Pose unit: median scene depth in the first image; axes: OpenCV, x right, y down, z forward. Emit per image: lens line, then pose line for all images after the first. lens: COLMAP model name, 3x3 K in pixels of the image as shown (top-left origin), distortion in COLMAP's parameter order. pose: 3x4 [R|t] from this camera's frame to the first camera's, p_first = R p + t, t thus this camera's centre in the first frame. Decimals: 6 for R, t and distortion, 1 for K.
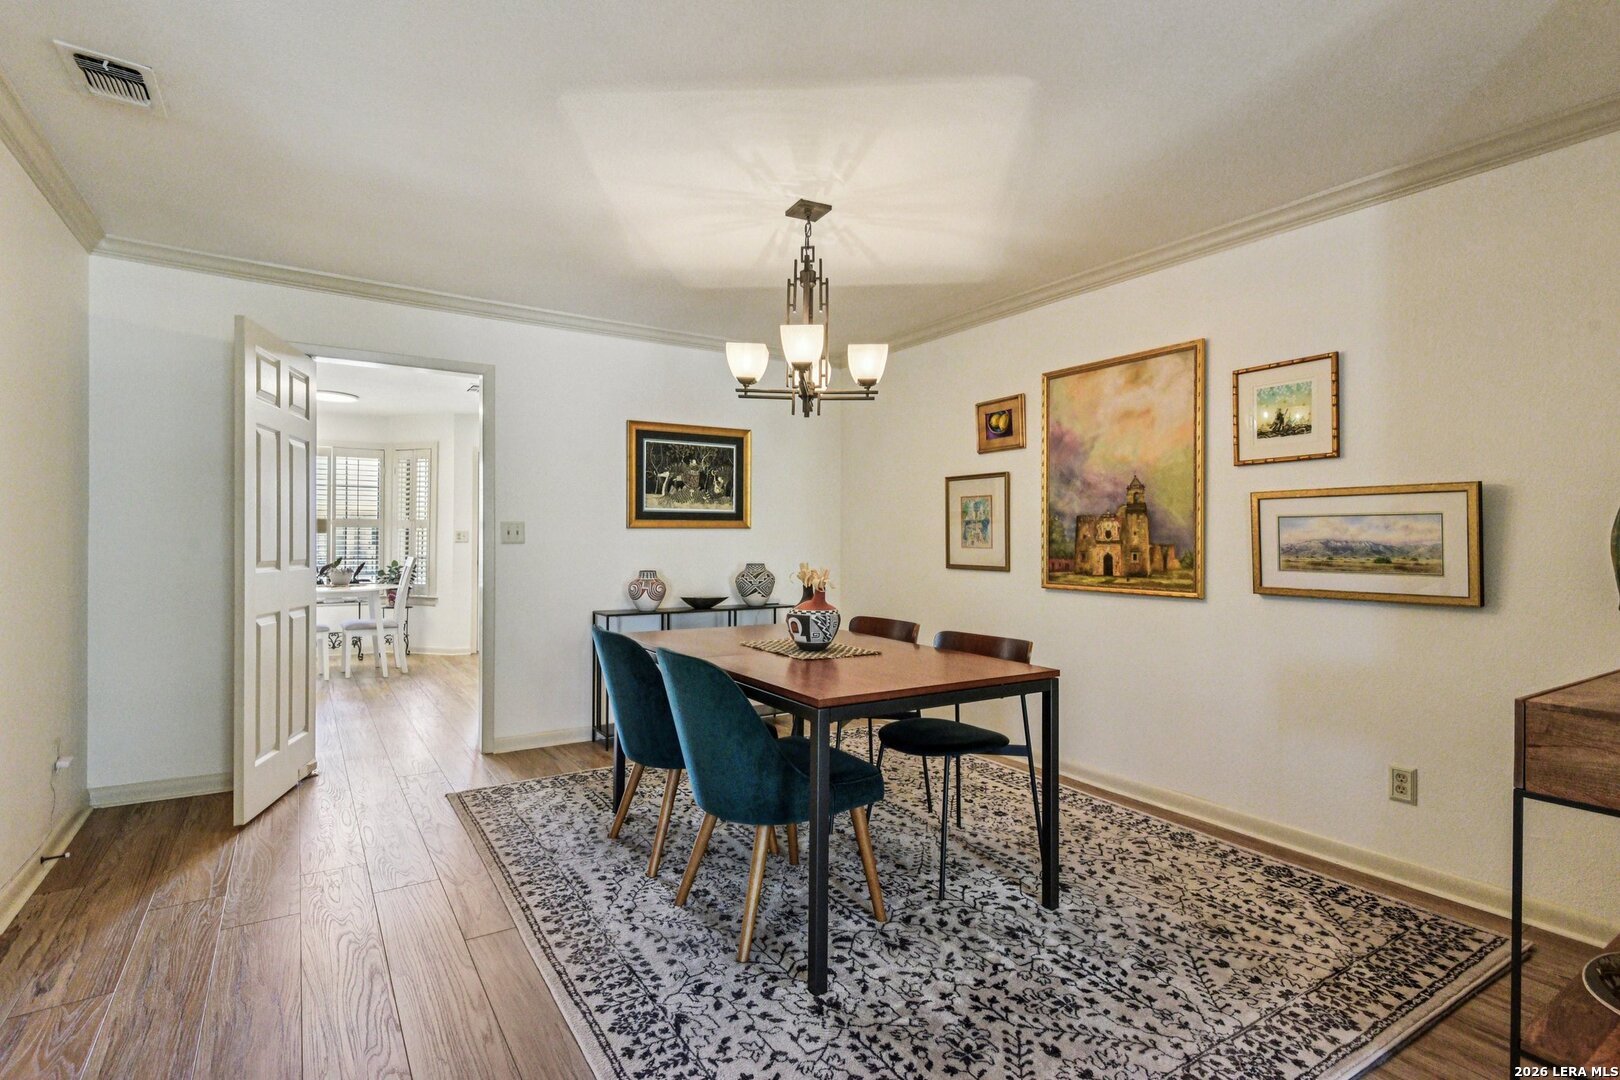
lens RADIAL K [[791.2, 0, 814.1], [0, 791.2, 542.6], [0, 0, 1]] dist [-0.018046, -0.000366]
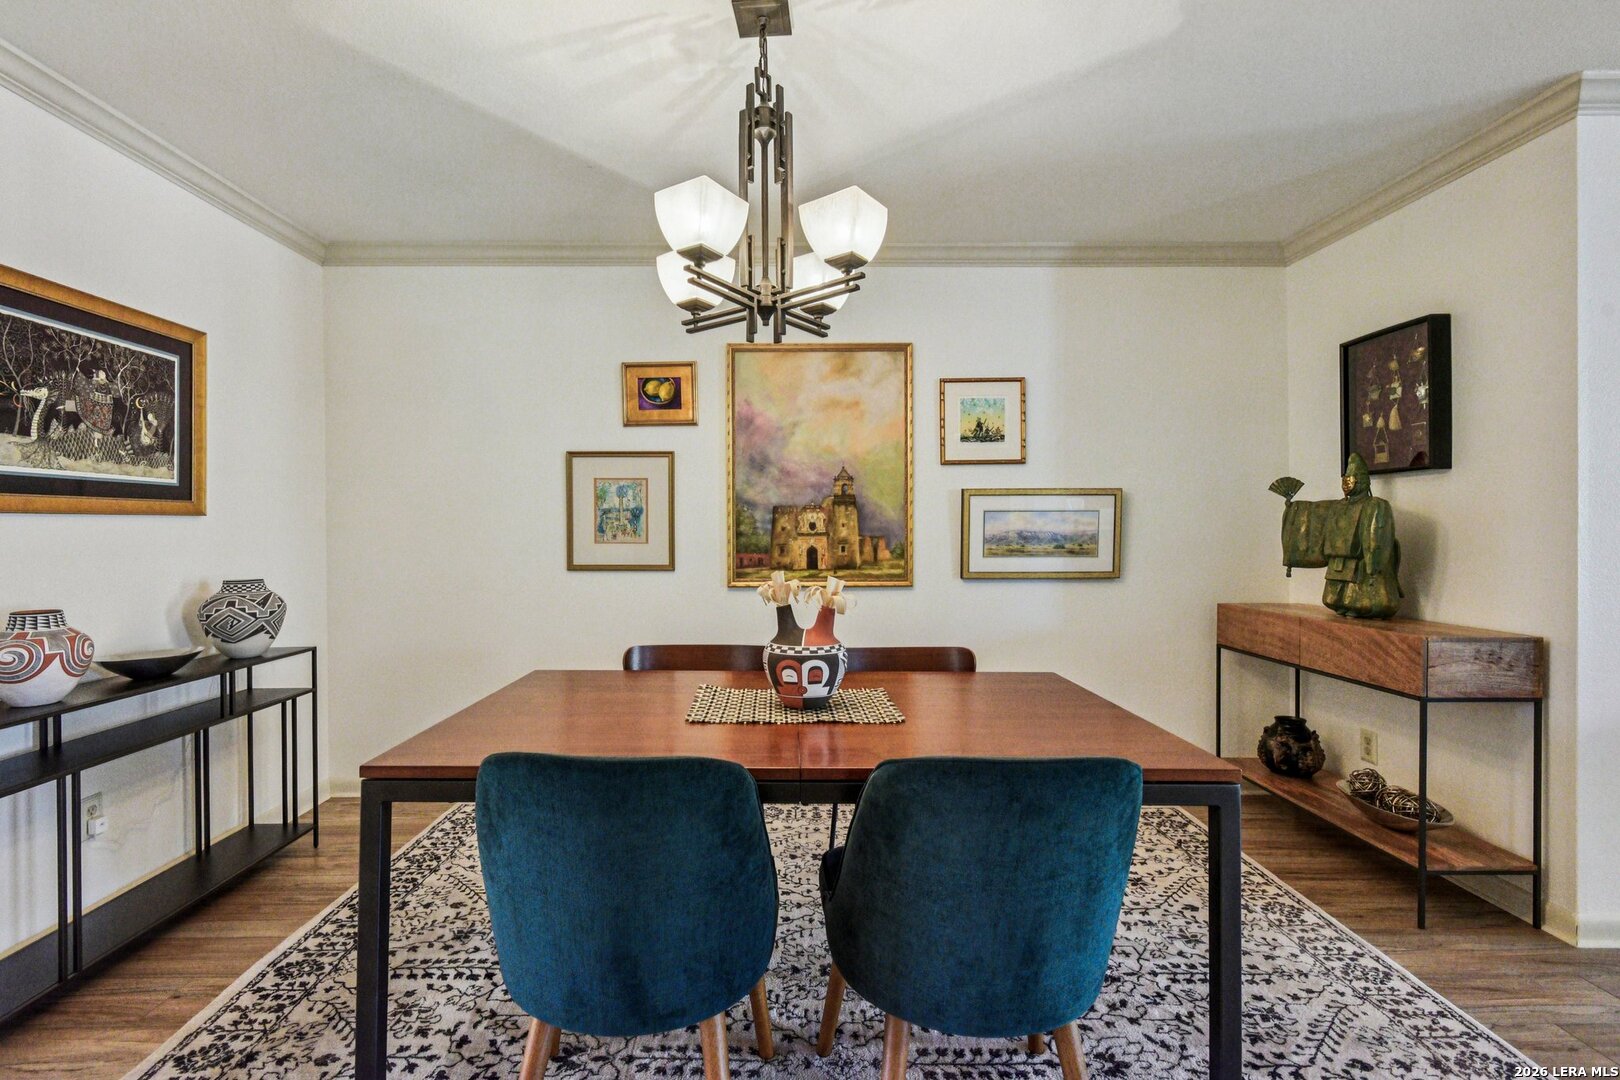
lens RADIAL K [[747.1, 0, 807.7], [0, 747.1, 532.3], [0, 0, 1]] dist [0.000901, -0.003316]
pose [[0.536999, -0.007994, 0.843545, -0.400746], [0.008526, 0.999955, 0.004049, -0.006800], [-0.843540, 0.005018, 0.537043, 0.523740]]
